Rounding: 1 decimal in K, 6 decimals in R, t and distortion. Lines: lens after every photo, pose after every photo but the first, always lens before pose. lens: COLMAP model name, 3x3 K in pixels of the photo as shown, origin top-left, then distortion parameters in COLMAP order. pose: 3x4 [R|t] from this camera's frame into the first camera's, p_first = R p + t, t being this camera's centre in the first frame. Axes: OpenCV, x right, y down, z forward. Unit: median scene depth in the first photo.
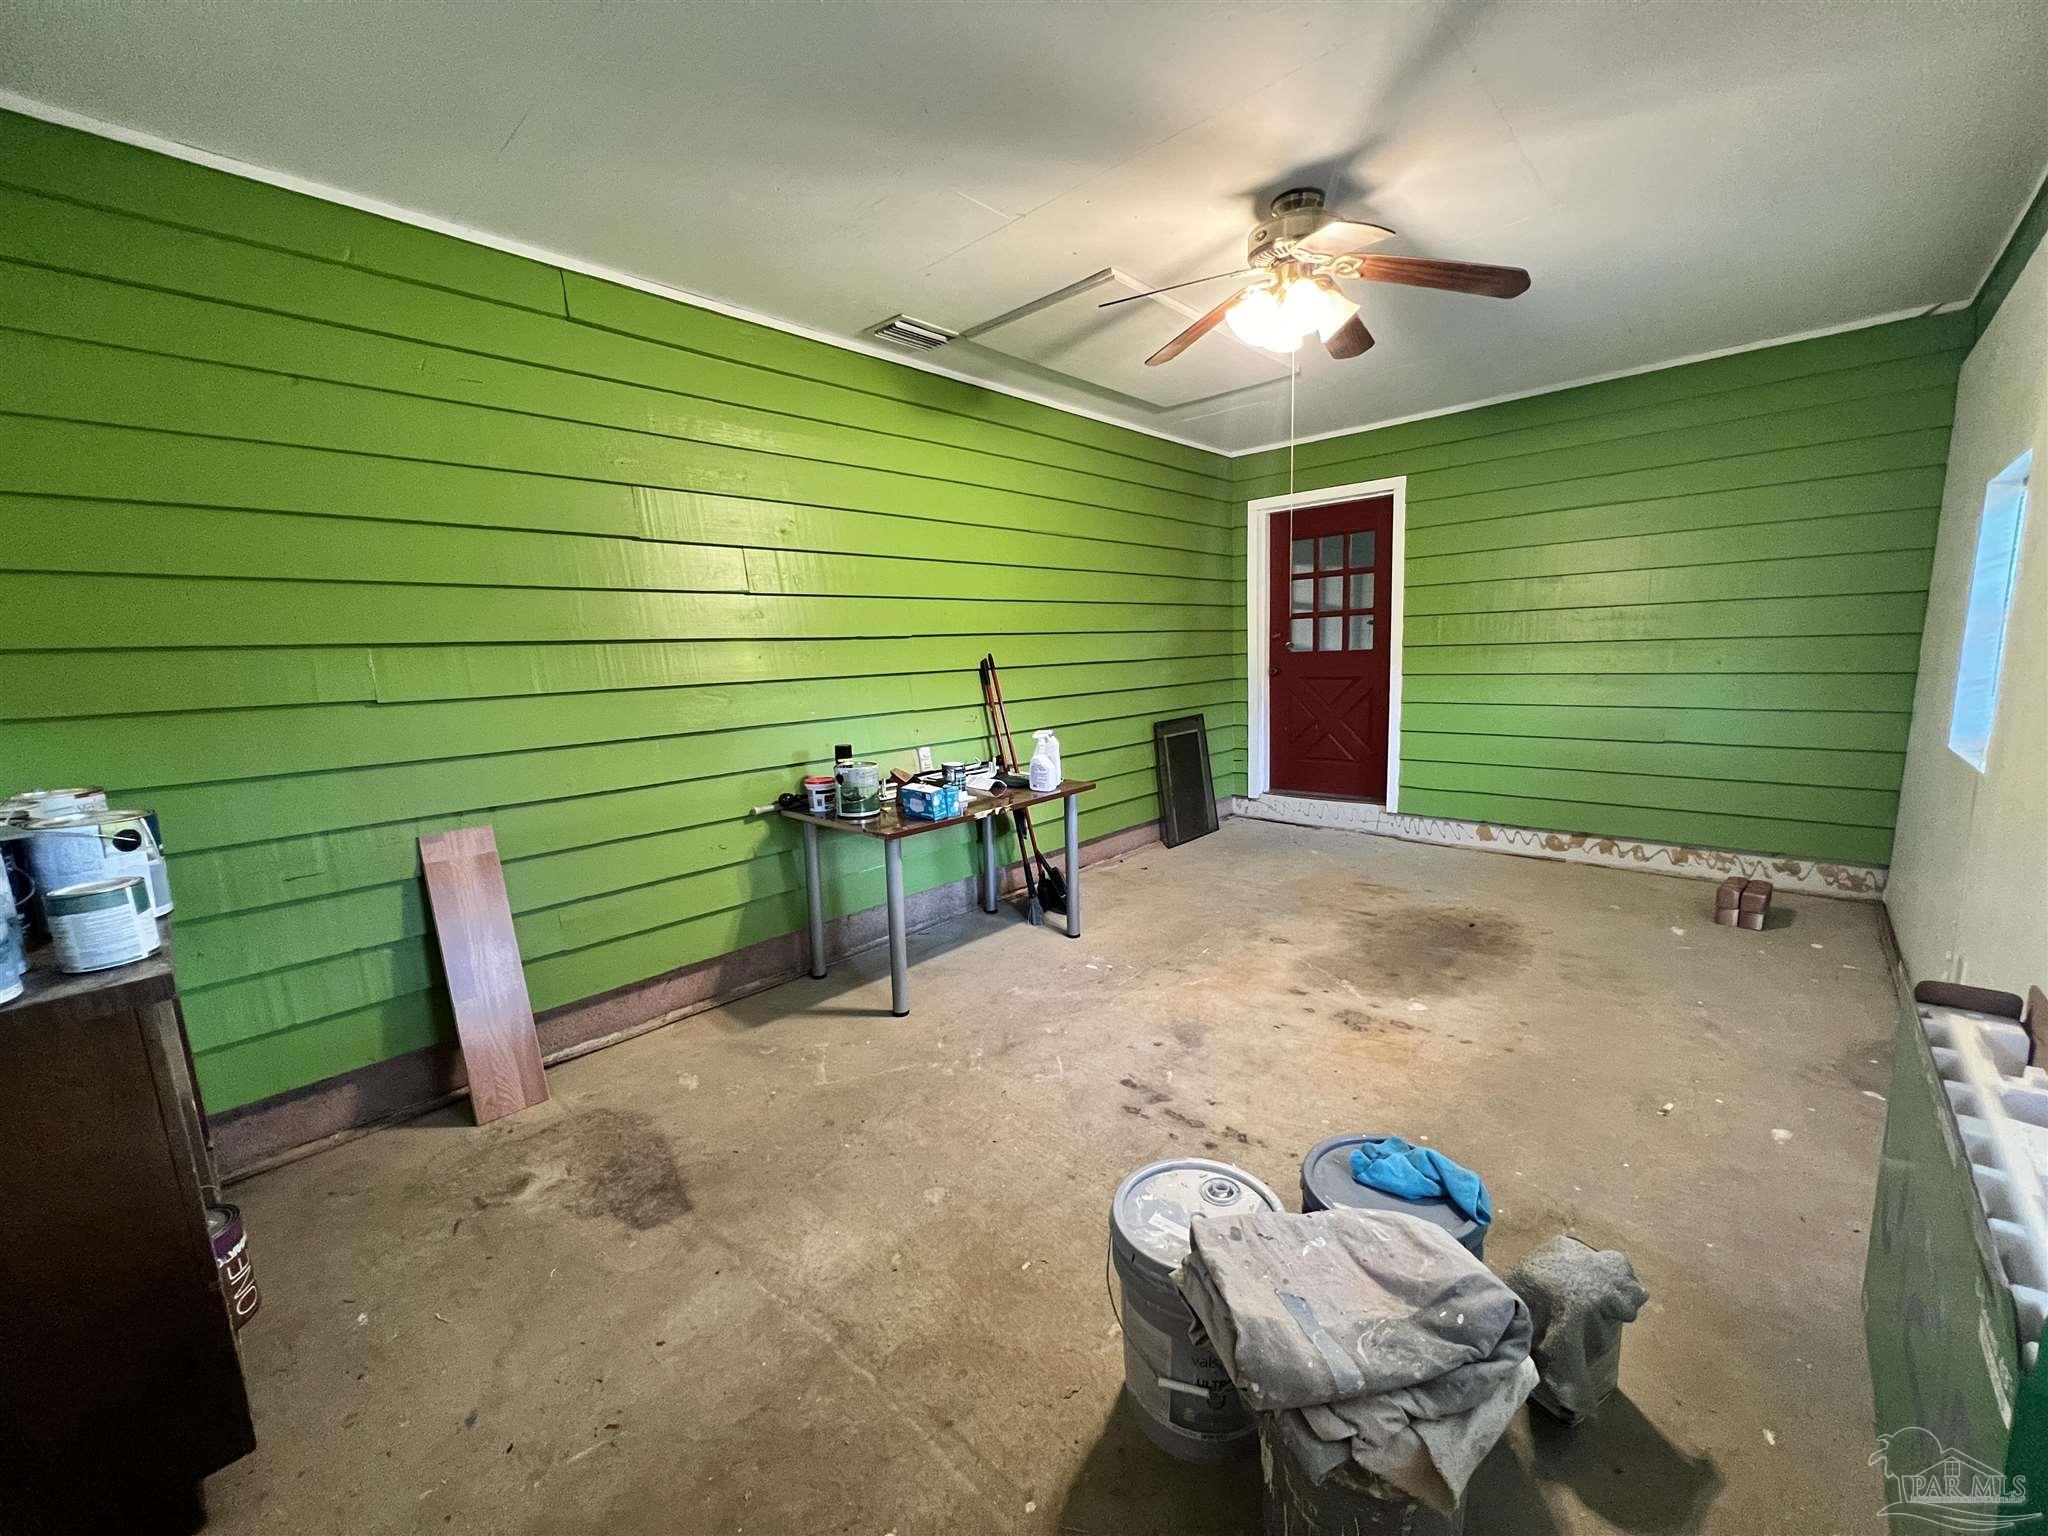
lens RADIAL K [[822.1, 0, 1027.1], [0, 822.1, 777.2], [0, 0, 1]] dist [0.001801, 0.000054]
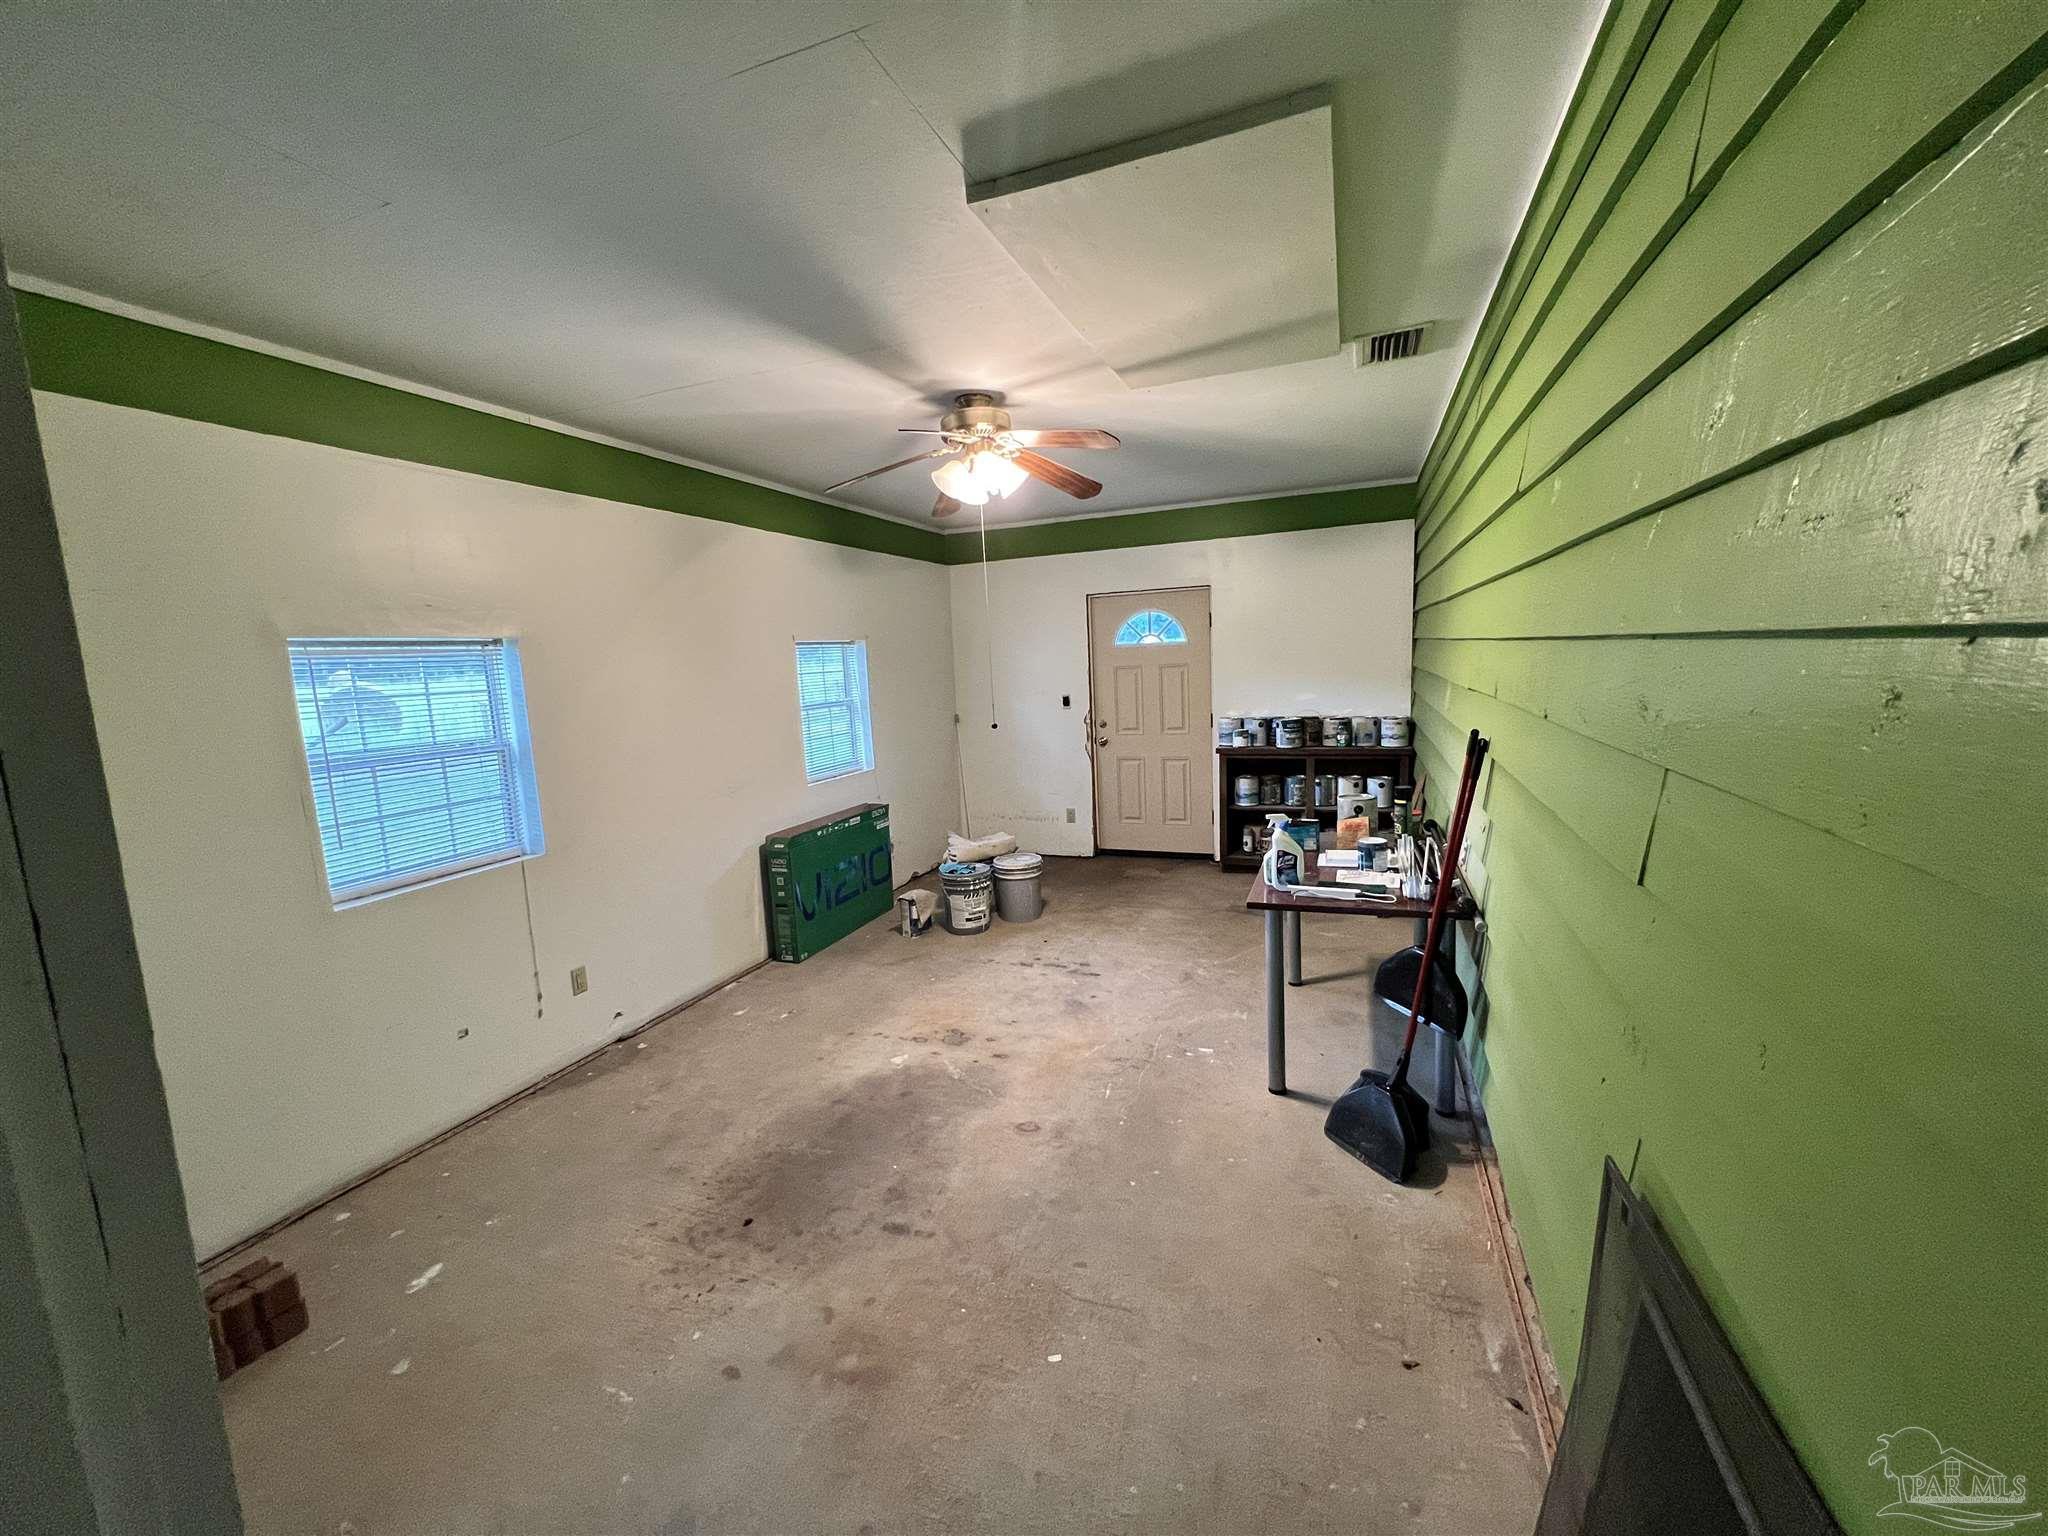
lens RADIAL K [[822.1, 0, 1023.7], [0, 822.1, 771.0], [0, 0, 1]] dist [0.001801, 0.000054]
pose [[-0.930369, 0.126564, -0.344087, 0.672457], [0.022025, 0.956124, 0.292134, -0.432491], [0.365963, 0.264214, -0.892335, 2.017666]]
